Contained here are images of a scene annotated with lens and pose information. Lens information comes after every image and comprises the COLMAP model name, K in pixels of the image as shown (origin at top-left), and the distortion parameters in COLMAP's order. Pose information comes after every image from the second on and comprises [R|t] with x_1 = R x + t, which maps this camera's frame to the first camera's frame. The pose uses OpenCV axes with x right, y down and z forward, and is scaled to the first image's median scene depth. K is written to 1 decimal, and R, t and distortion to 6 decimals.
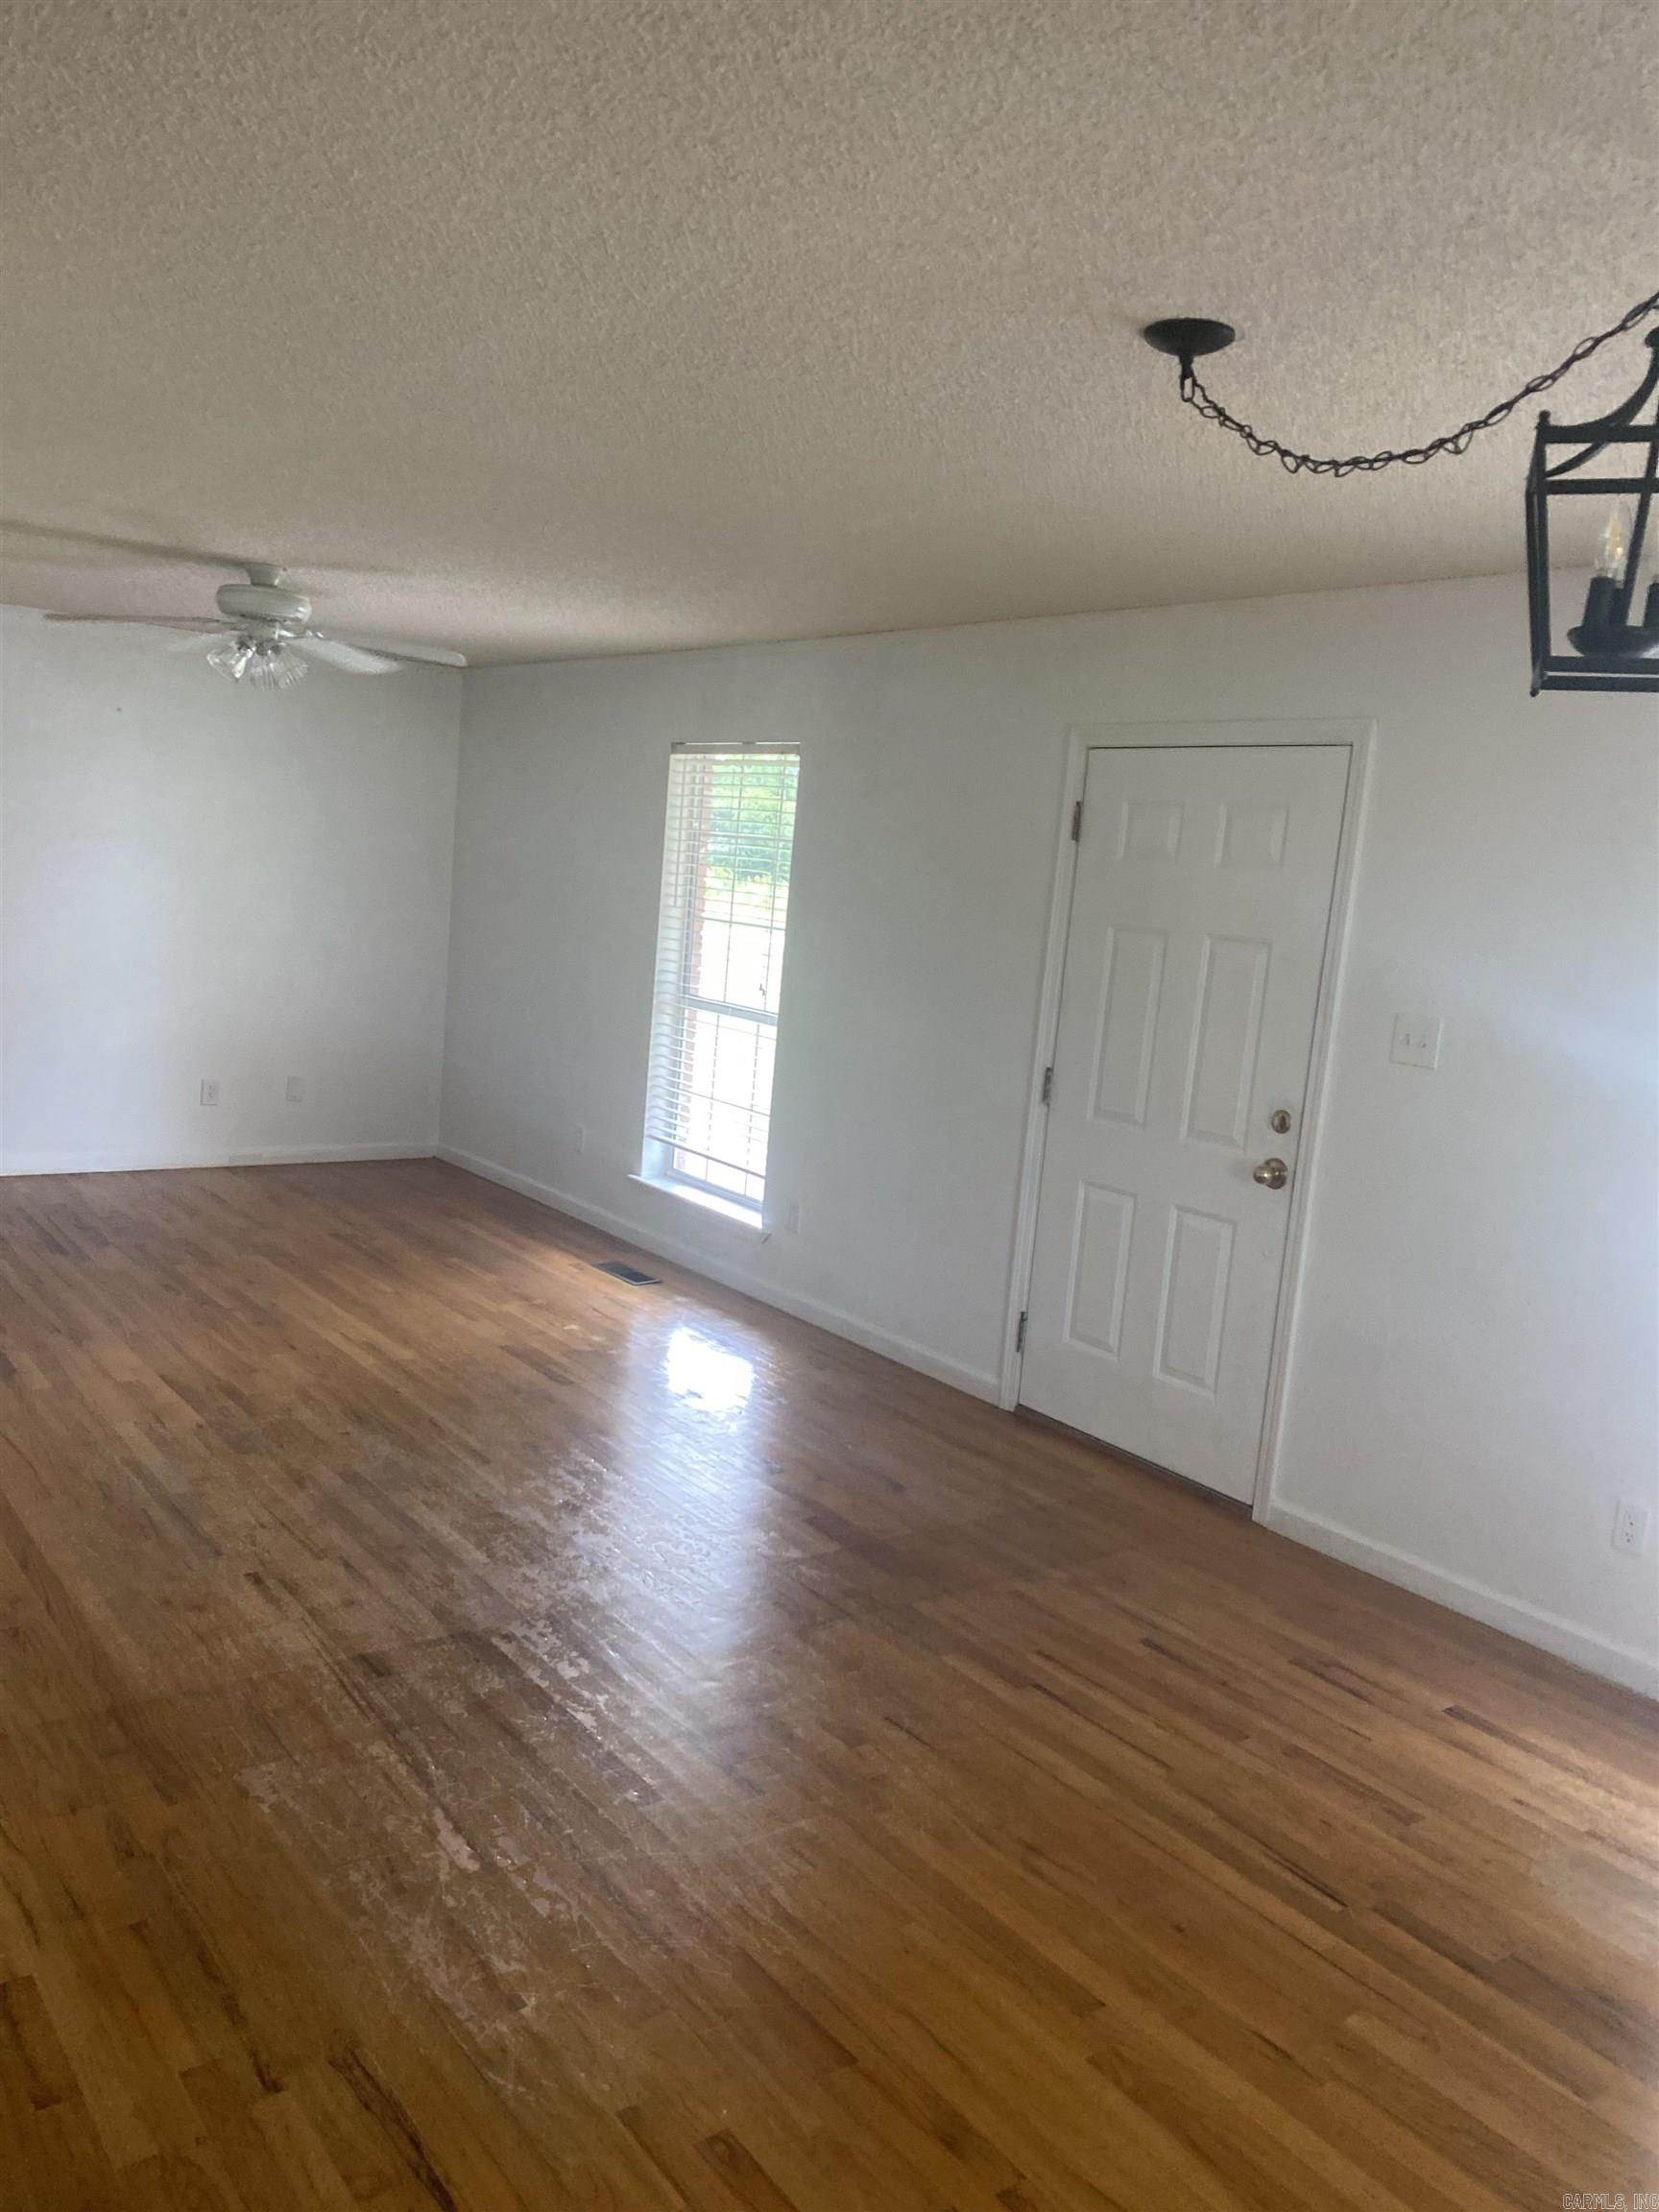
lens RADIAL K [[1682.4, 0, 829.5], [0, 1682.4, 1106.0], [0, 0, 1]] dist [0.119756, -0.193033]
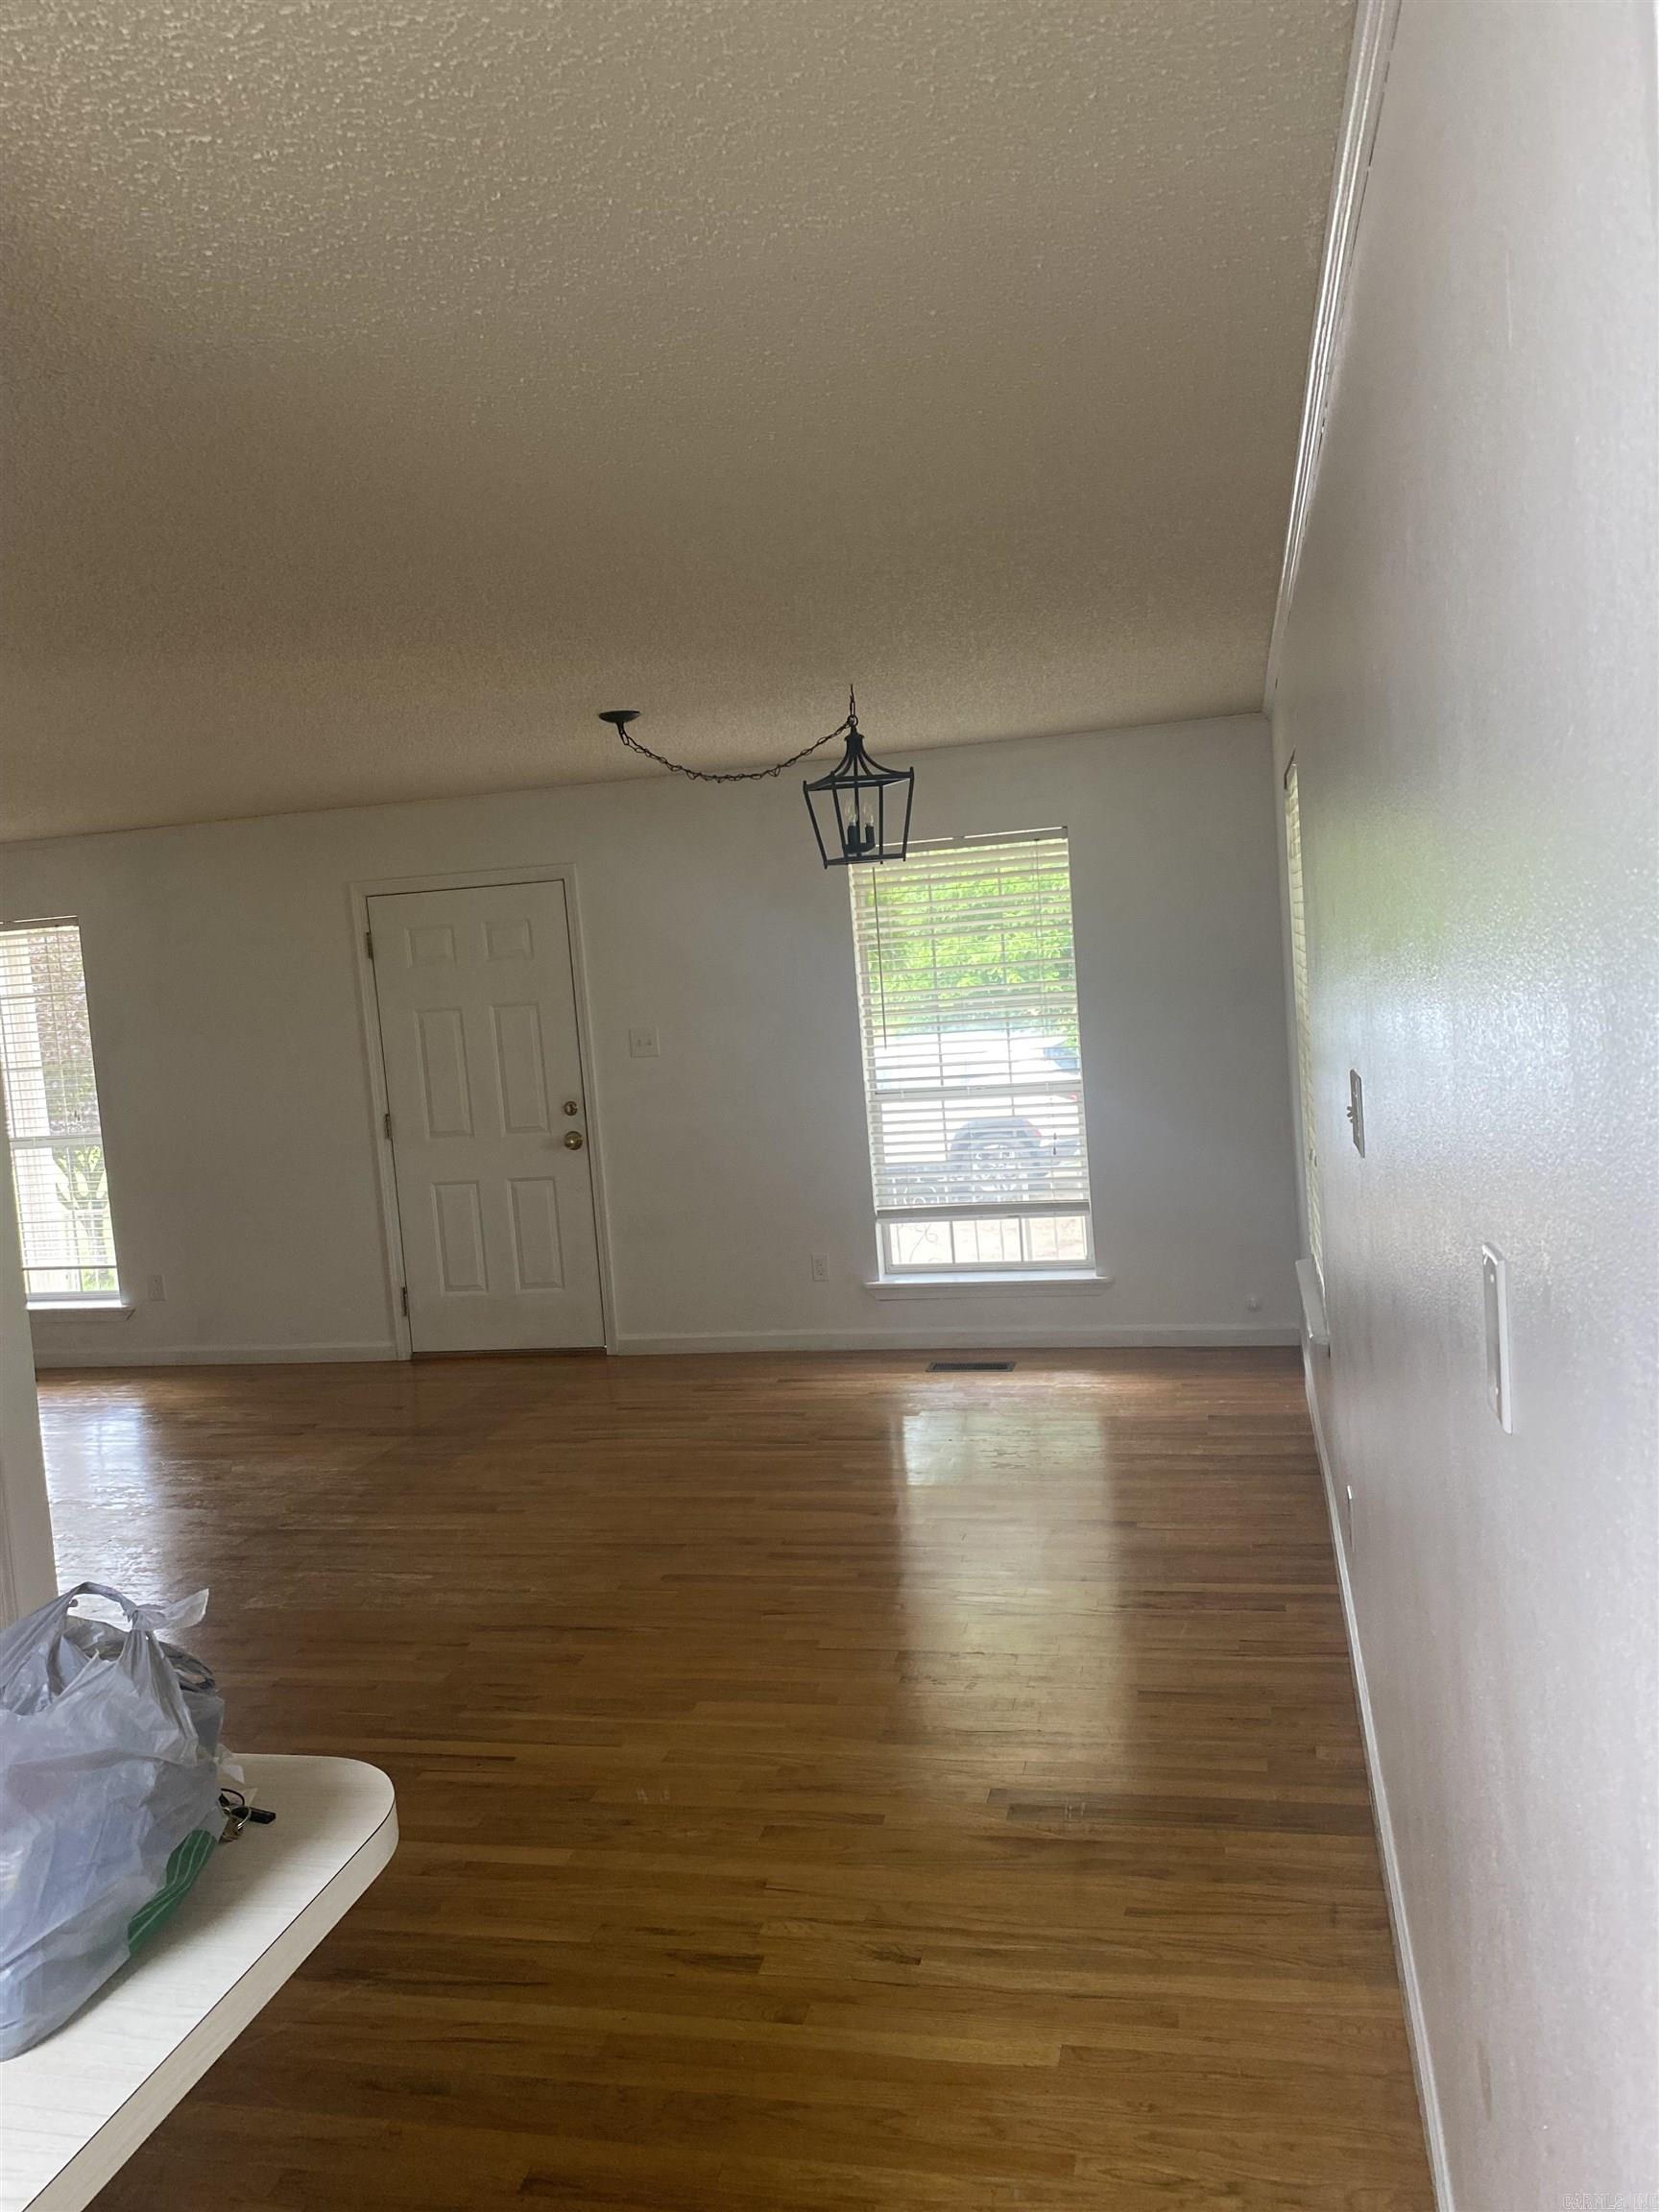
lens RADIAL K [[1682.4, 0, 829.5], [0, 1682.4, 1106.0], [0, 0, 1]] dist [0.119756, -0.193033]
pose [[0.756894, -0.203537, 0.621034, -0.546920], [0.231178, 0.972212, 0.036880, 0.004659], [-0.611283, 0.115655, 0.782915, -0.414890]]
